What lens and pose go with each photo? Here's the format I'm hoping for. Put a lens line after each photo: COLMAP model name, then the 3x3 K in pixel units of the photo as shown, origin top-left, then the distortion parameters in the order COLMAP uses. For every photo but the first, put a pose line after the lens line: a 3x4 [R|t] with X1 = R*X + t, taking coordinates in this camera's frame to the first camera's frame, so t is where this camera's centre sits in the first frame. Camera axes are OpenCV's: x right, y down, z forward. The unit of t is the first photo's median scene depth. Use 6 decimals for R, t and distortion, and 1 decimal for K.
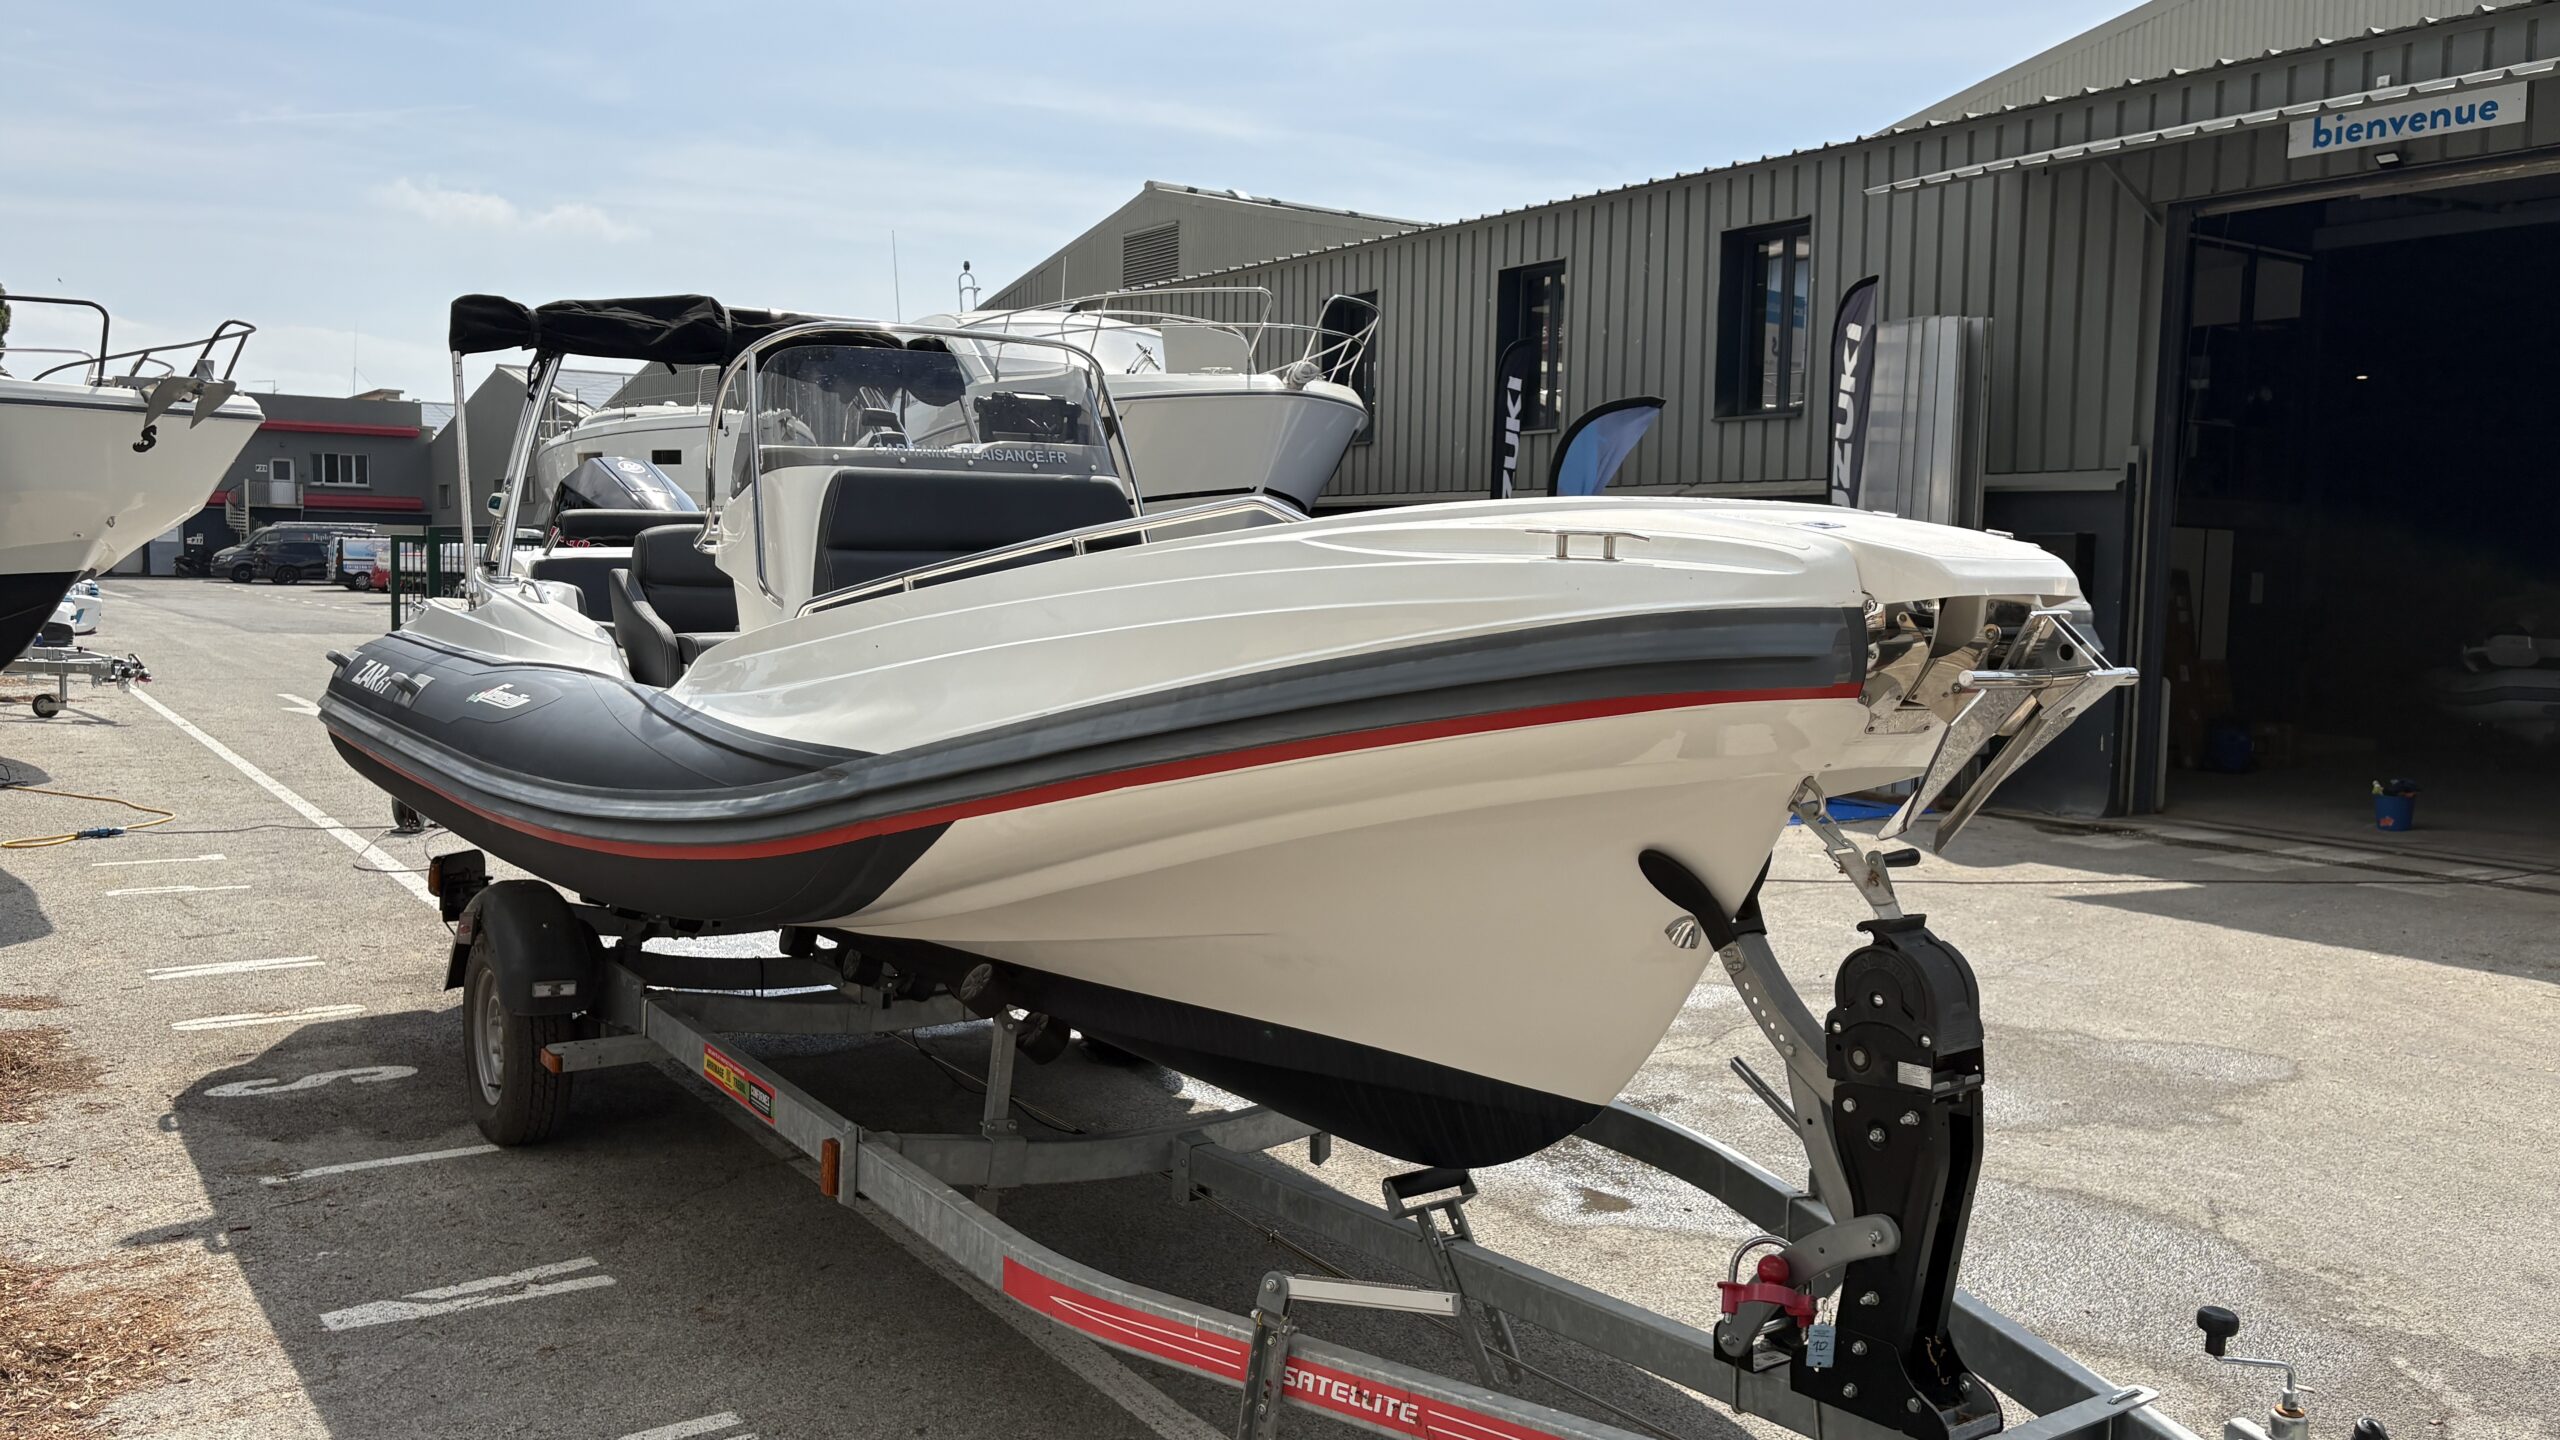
lens RADIAL K [[2030.2, 0, 1278.0], [0, 2030.2, 725.4], [0, 0, 1]] dist [-0.041669, -0.040175]
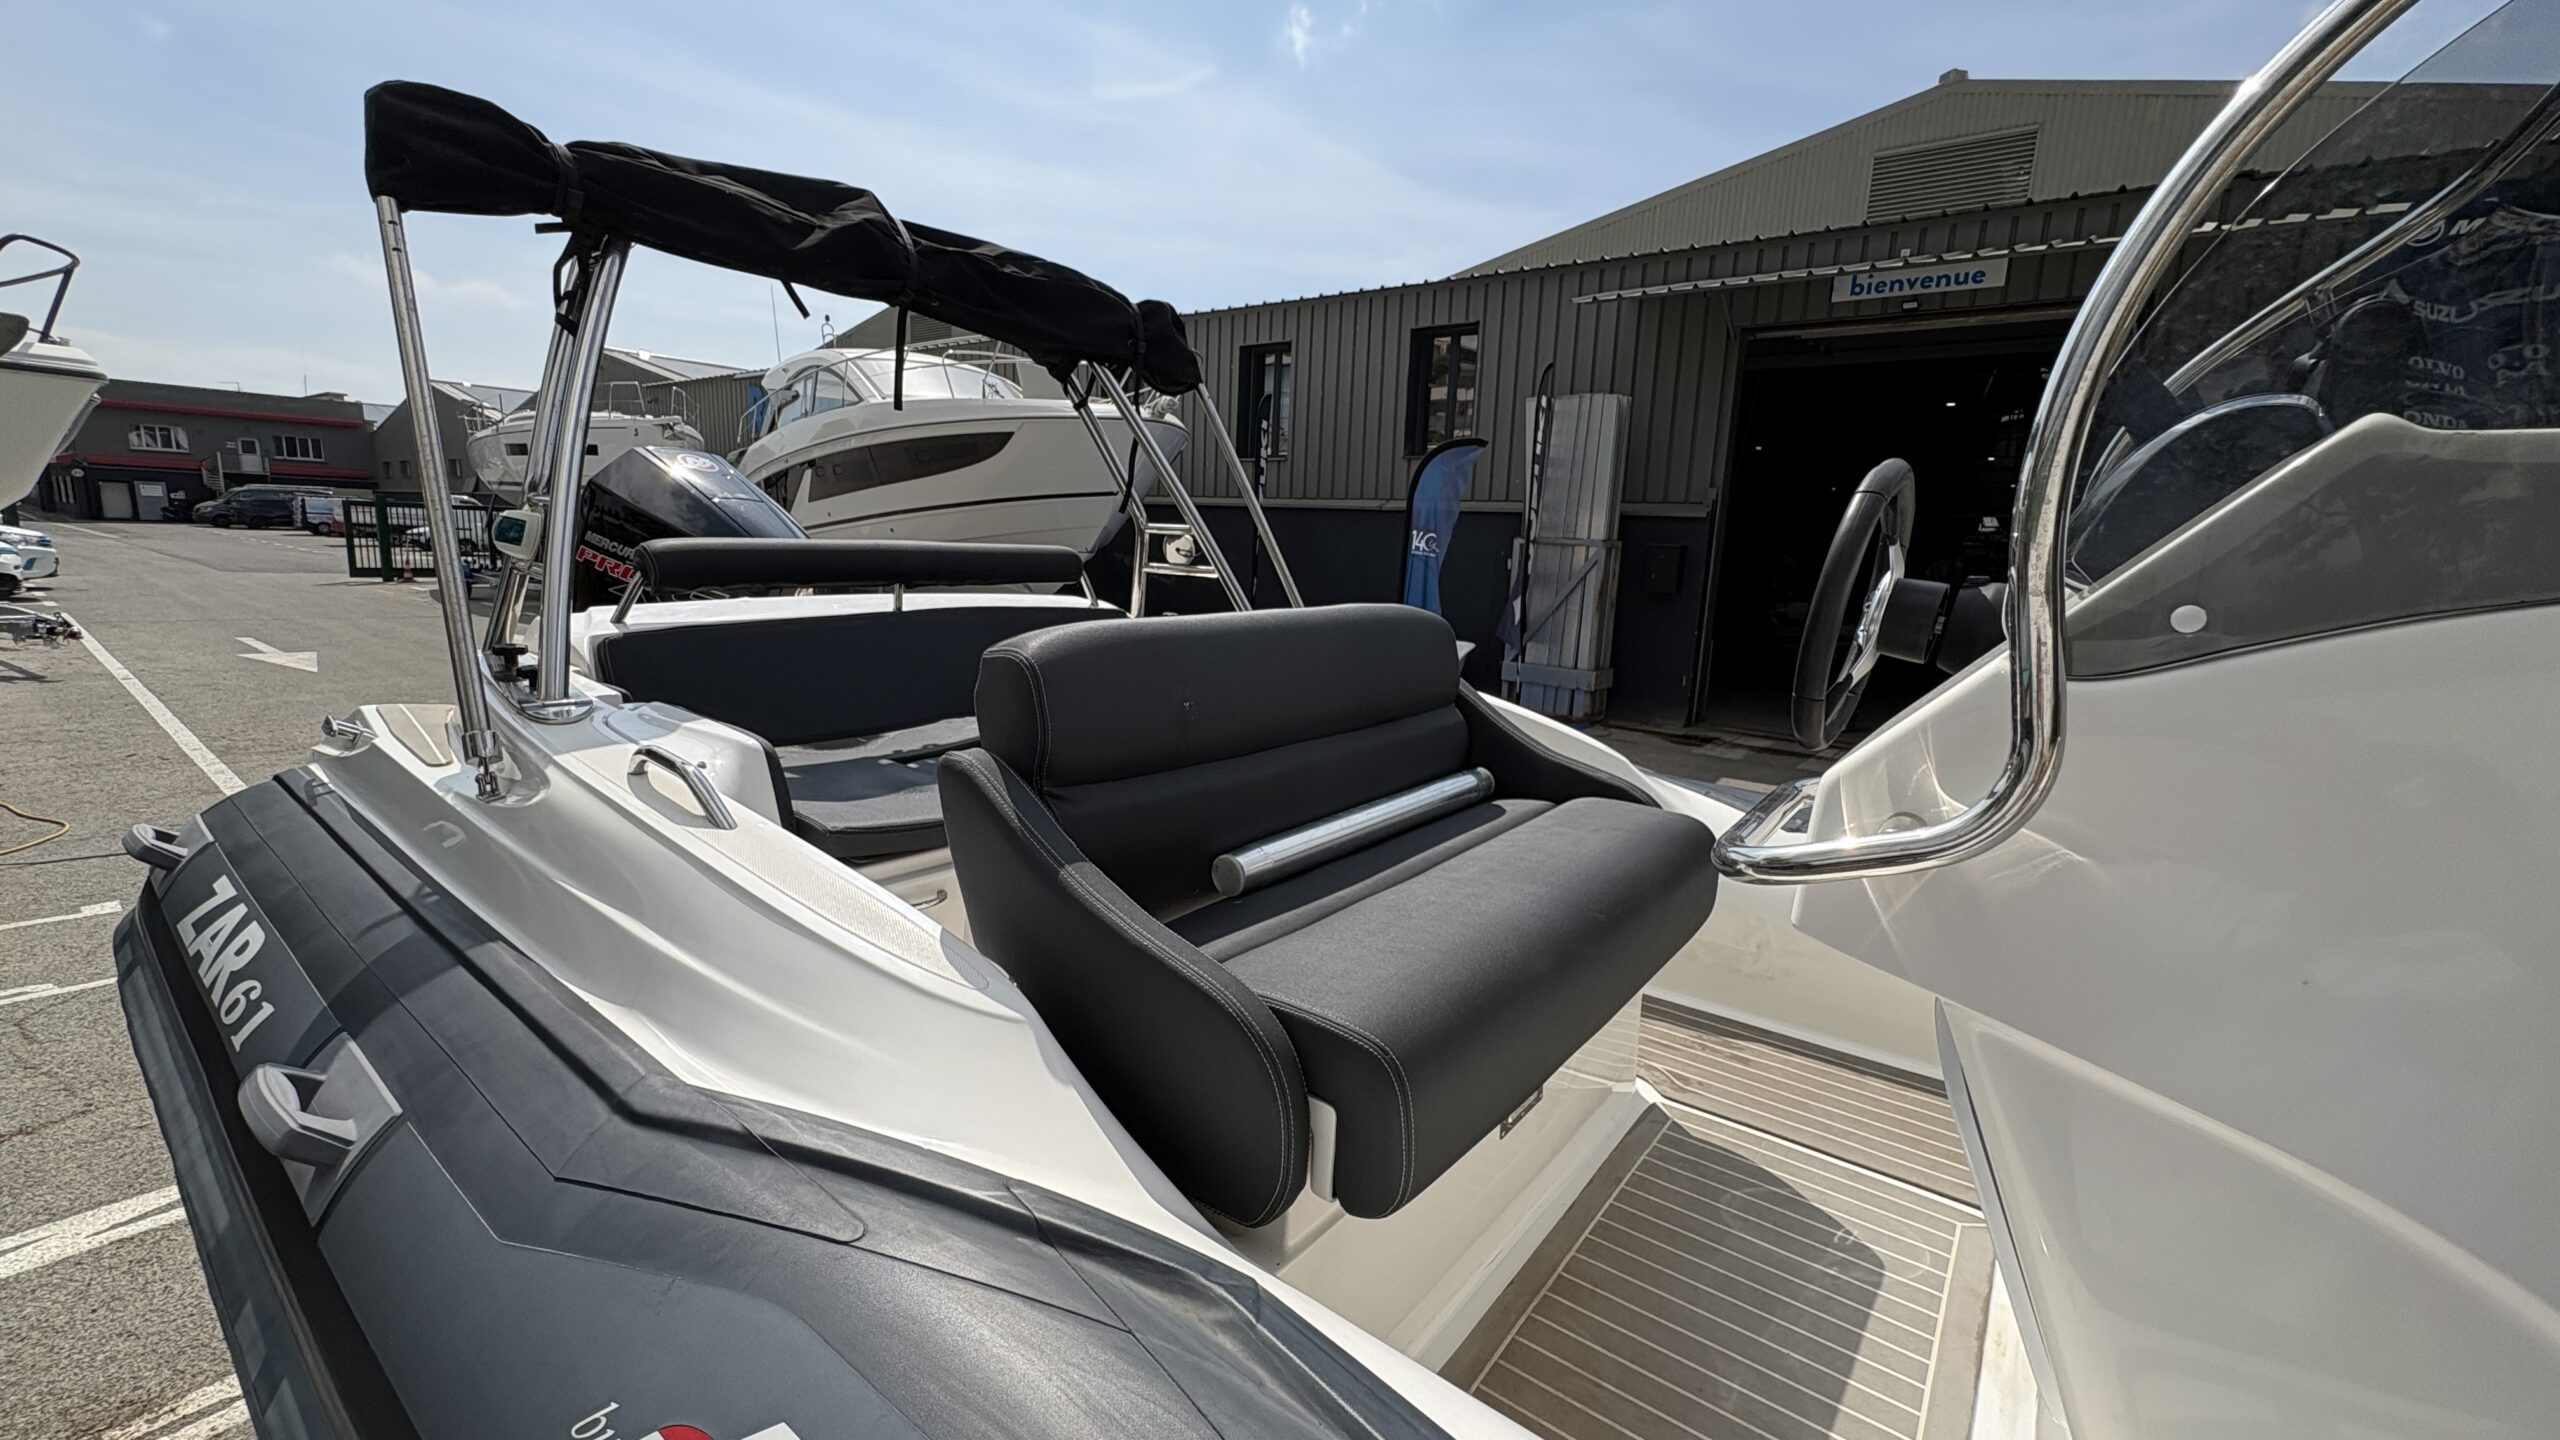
lens RADIAL K [[1014.8, 0, 1273.8], [0, 1014.8, 726.4], [0, 0, 1]] dist [-0.027254, -0.000211]
pose [[0.947438, -0.035906, 0.317917, -0.146669], [-0.001021, 0.993338, 0.115232, -0.046041], [-0.319936, -0.109500, 0.941090, 0.355898]]
